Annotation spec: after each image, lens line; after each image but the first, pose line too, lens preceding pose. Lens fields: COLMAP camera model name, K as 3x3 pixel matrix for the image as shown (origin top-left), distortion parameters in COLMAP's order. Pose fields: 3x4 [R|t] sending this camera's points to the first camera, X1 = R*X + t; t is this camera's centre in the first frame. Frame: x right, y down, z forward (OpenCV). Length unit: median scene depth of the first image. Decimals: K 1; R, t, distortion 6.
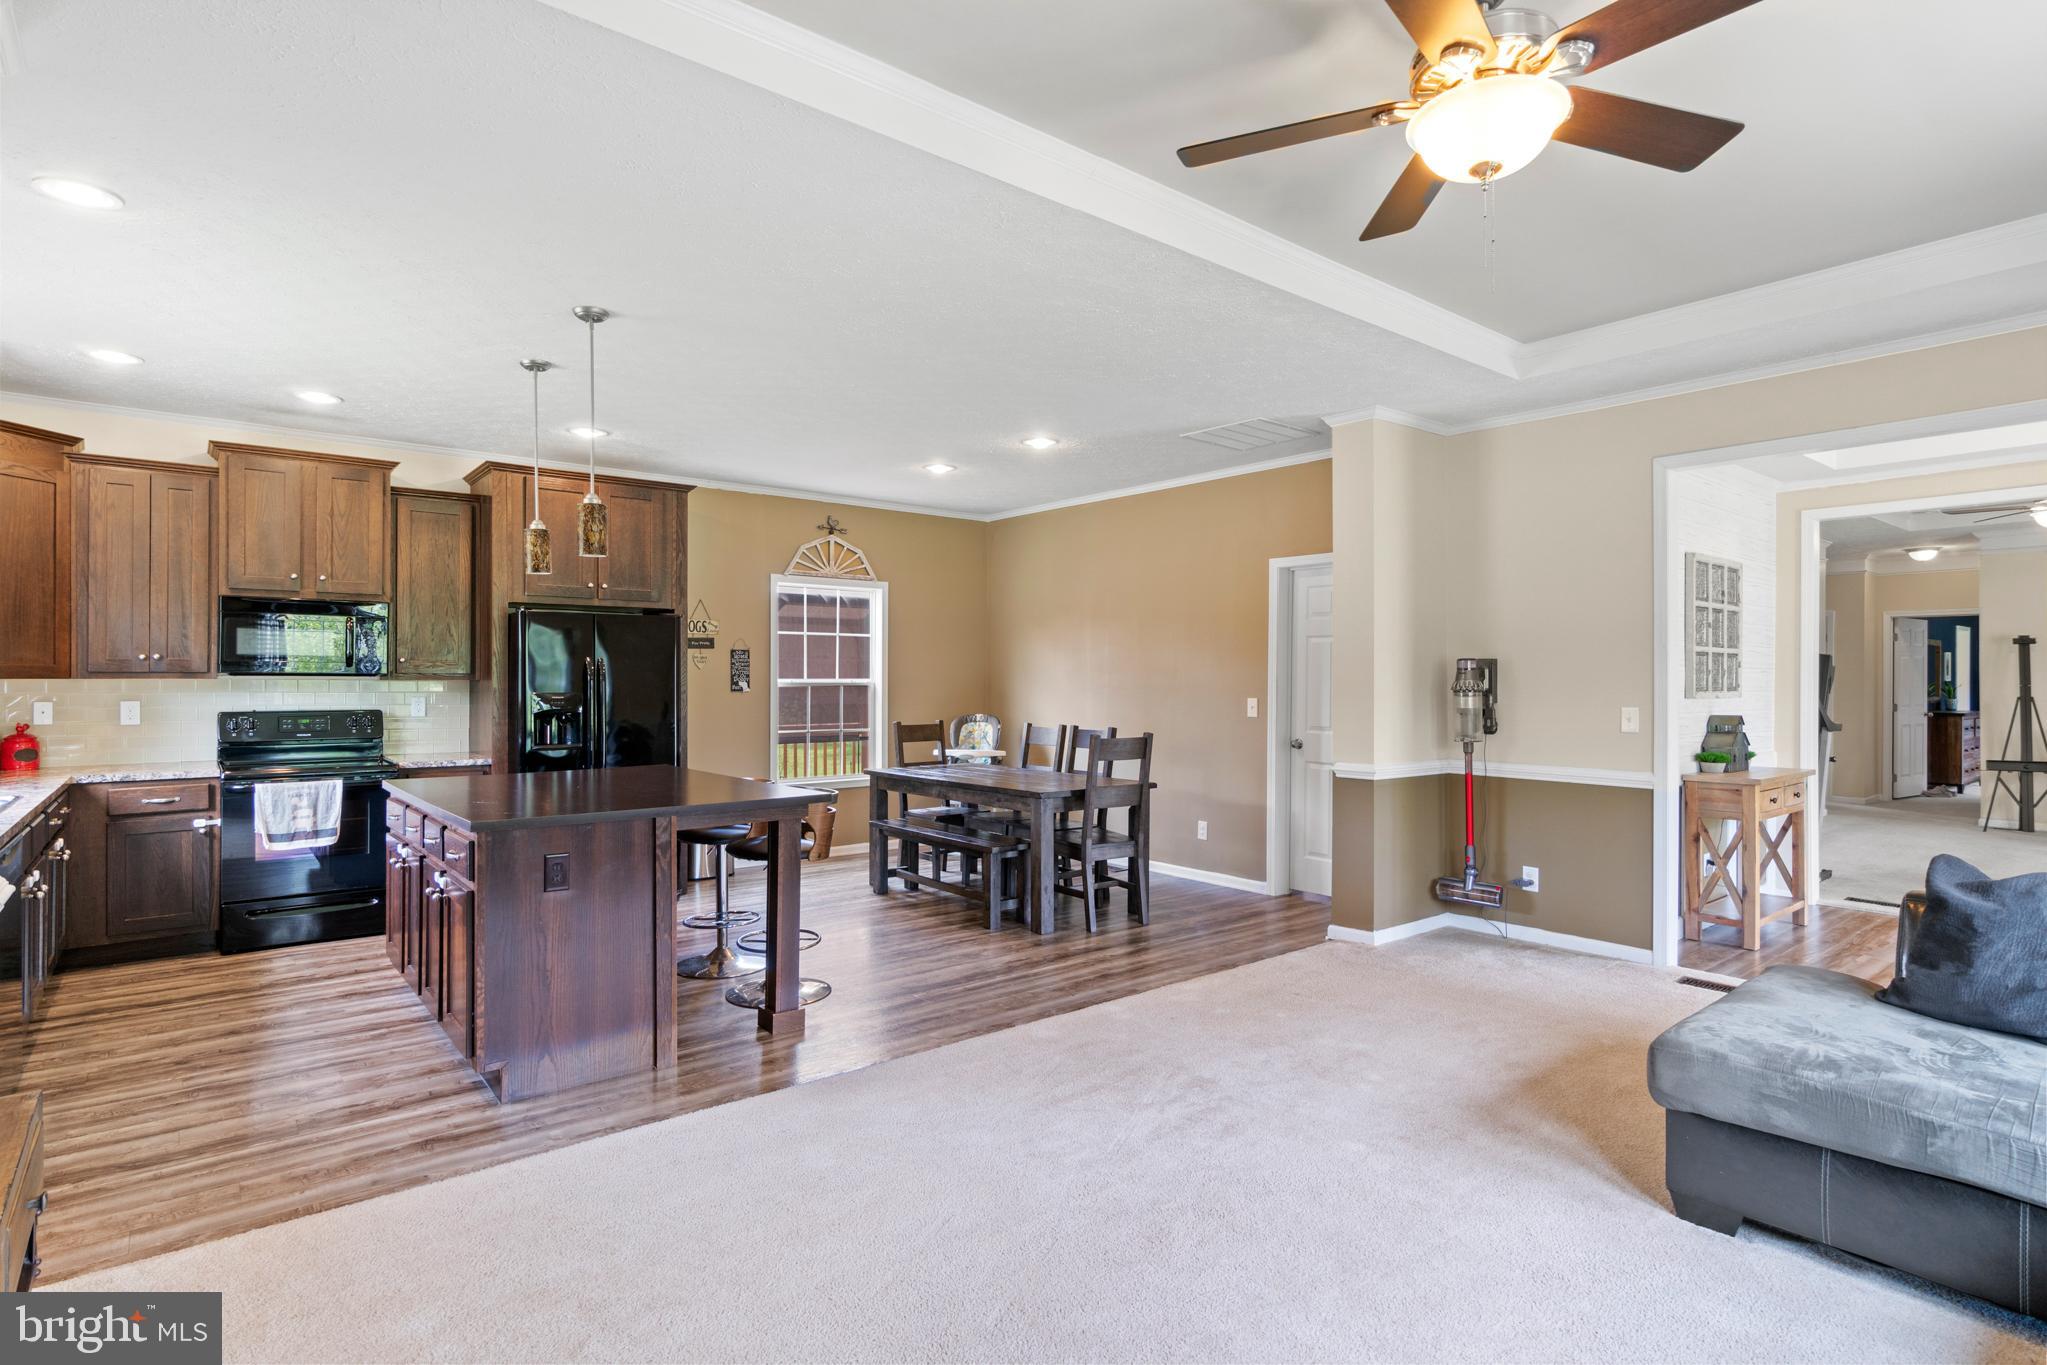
lens RADIAL K [[1038.9, 0, 986.9], [0, 1038.9, 680.0], [0, 0, 1]] dist [-0.000511, 0.000006]
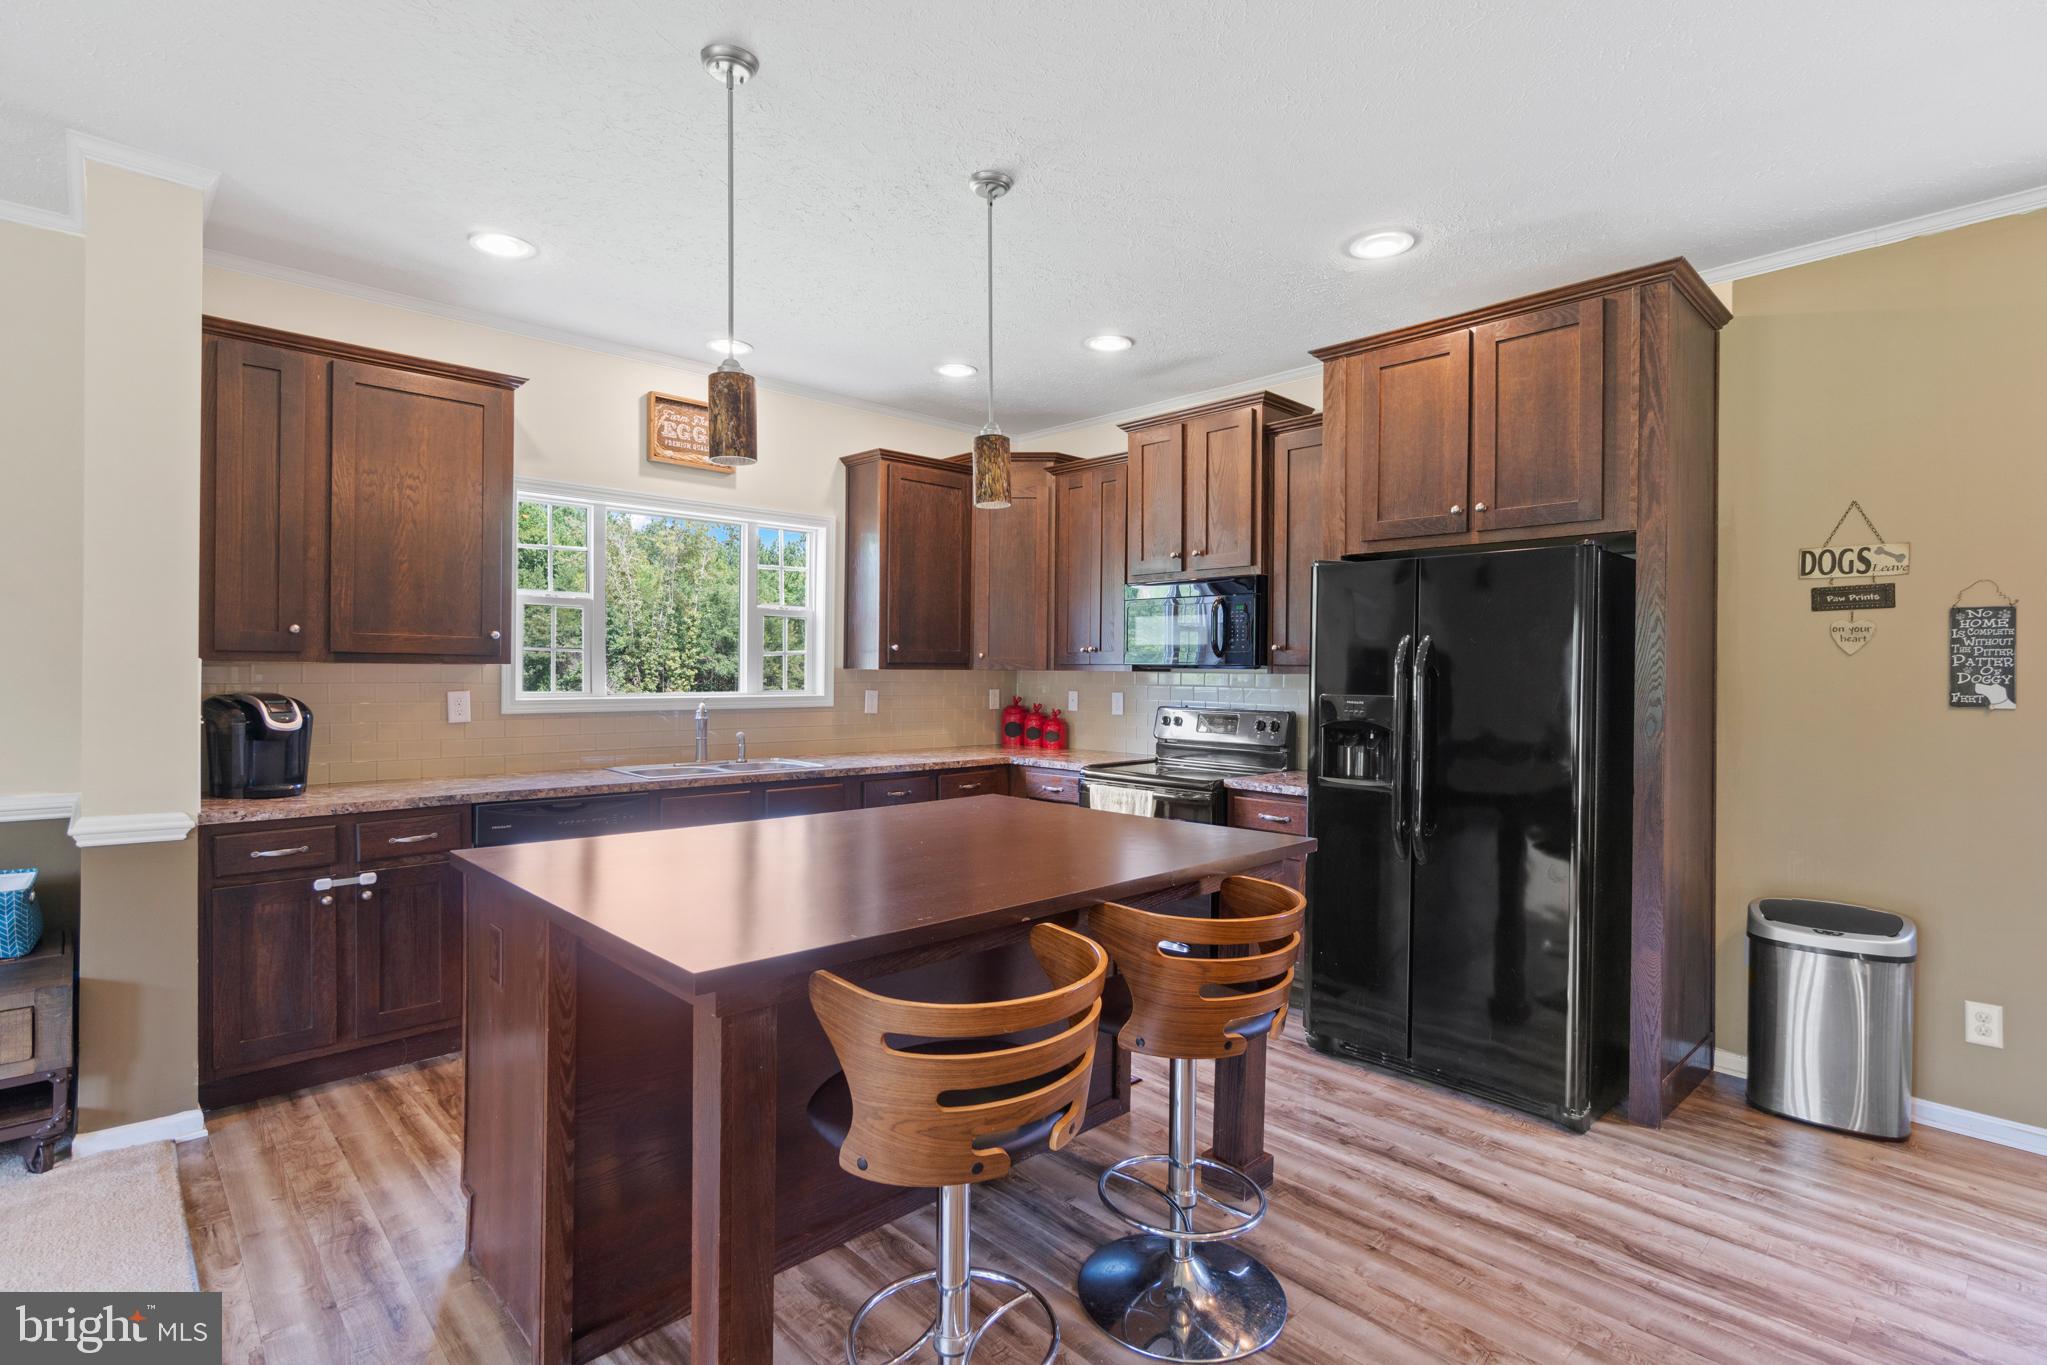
lens RADIAL K [[979.6, 0, 1023.5], [0, 979.6, 682.5], [0, 0, 1]] dist [0.000709, 0.000848]
pose [[0.097809, 0.011453, -0.995139, 0.112698], [-0.010937, 0.999886, 0.010433, 0.000886], [0.995145, 0.009864, 0.097923, 0.596024]]
